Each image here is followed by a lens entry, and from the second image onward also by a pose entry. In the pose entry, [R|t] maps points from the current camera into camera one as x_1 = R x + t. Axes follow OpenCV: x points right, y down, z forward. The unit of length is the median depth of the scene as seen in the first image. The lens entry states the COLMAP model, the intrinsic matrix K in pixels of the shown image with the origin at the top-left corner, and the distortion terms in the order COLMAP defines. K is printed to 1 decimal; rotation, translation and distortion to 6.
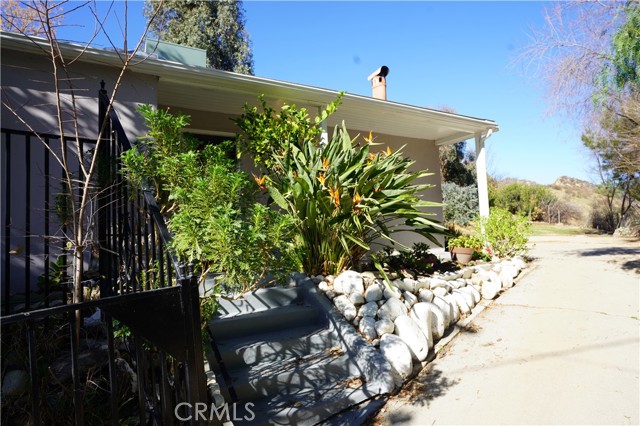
lens RADIAL K [[394.2, 0, 320.5], [0, 394.2, 213.1], [0, 0, 1]] dist [0.001668, 0.000441]
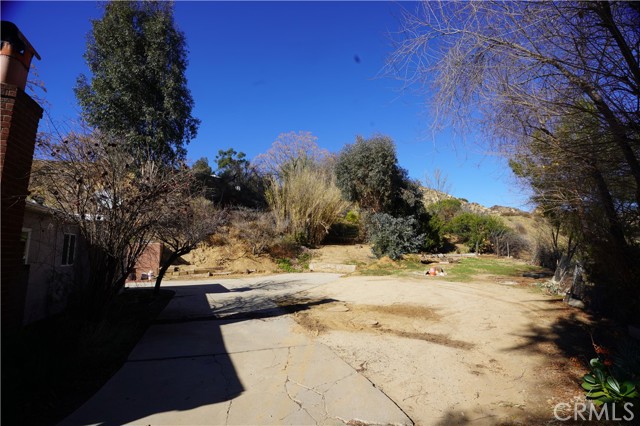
lens RADIAL K [[288.7, 0, 319.4], [0, 288.7, 213.1], [0, 0, 1]] dist [-0.037718, 0.000046]
pose [[0.990929, 0.009234, -0.134070, 0.268514], [-0.016838, 0.998306, -0.055694, -0.036290], [0.133329, 0.057446, 0.989406, 0.281395]]
